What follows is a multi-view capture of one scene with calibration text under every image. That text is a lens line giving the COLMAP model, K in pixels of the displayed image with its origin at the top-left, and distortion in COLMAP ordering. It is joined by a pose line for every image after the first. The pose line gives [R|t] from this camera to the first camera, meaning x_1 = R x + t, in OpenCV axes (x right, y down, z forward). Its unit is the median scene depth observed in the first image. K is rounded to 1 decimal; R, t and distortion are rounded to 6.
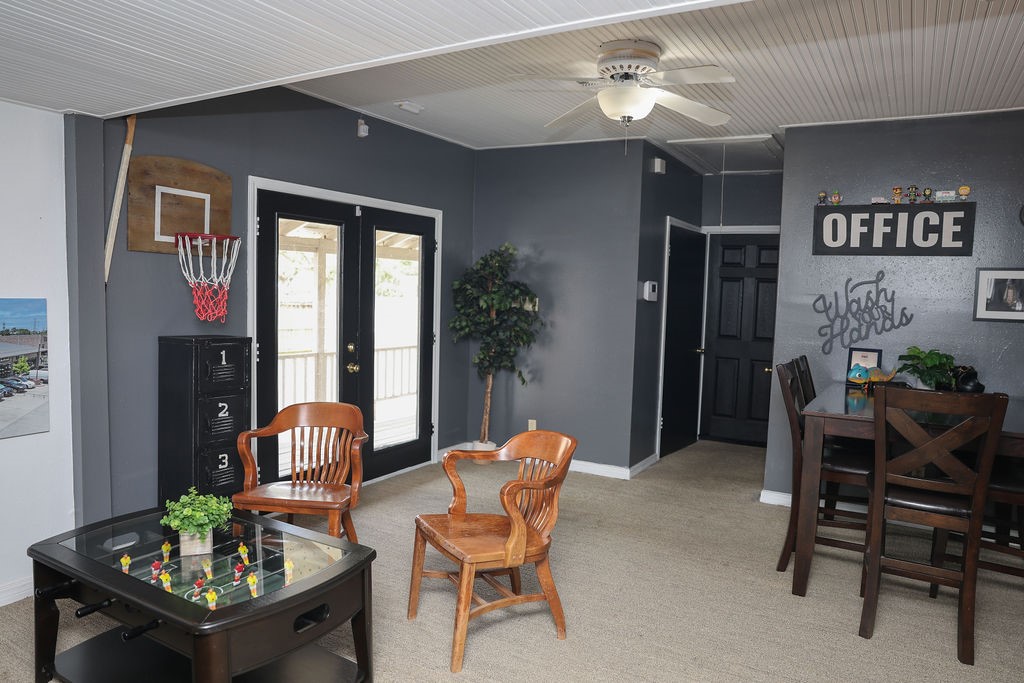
lens RADIAL K [[700.6, 0, 515.6], [0, 700.6, 340.6], [0, 0, 1]] dist [-0.088958, 0.056736]
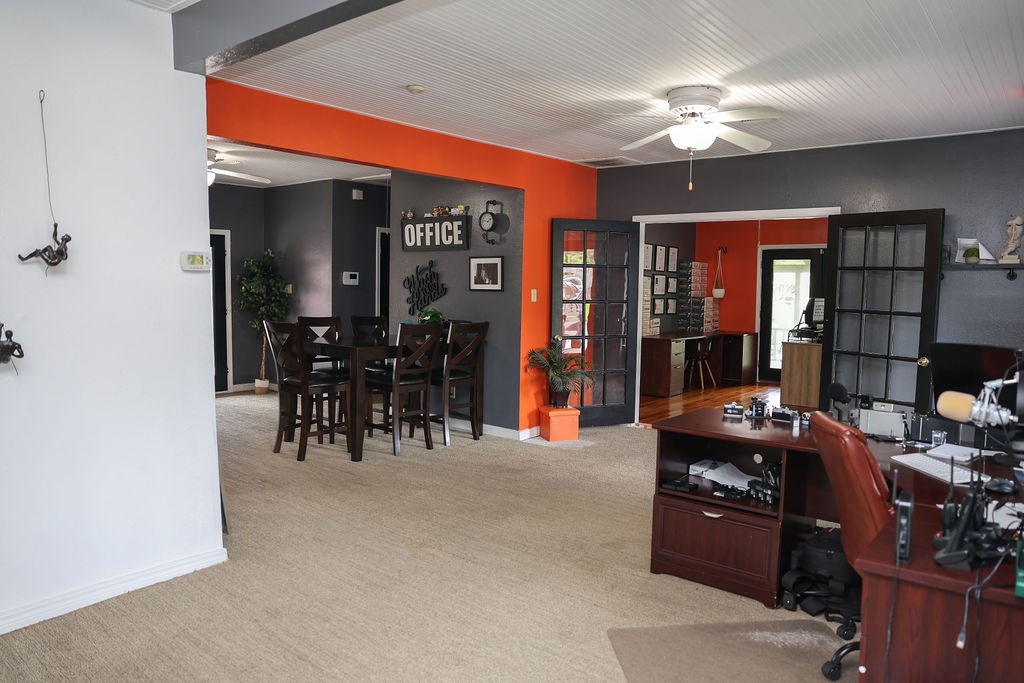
lens RADIAL K [[700.6, 0, 505.6], [0, 700.6, 349.5], [0, 0, 1]] dist [-0.088958, 0.056736]
pose [[0.984499, 0.002475, -0.175375, 0.987398], [-0.000622, 0.999943, 0.010622, 0.082835], [0.175391, -0.010349, 0.984444, -0.531420]]
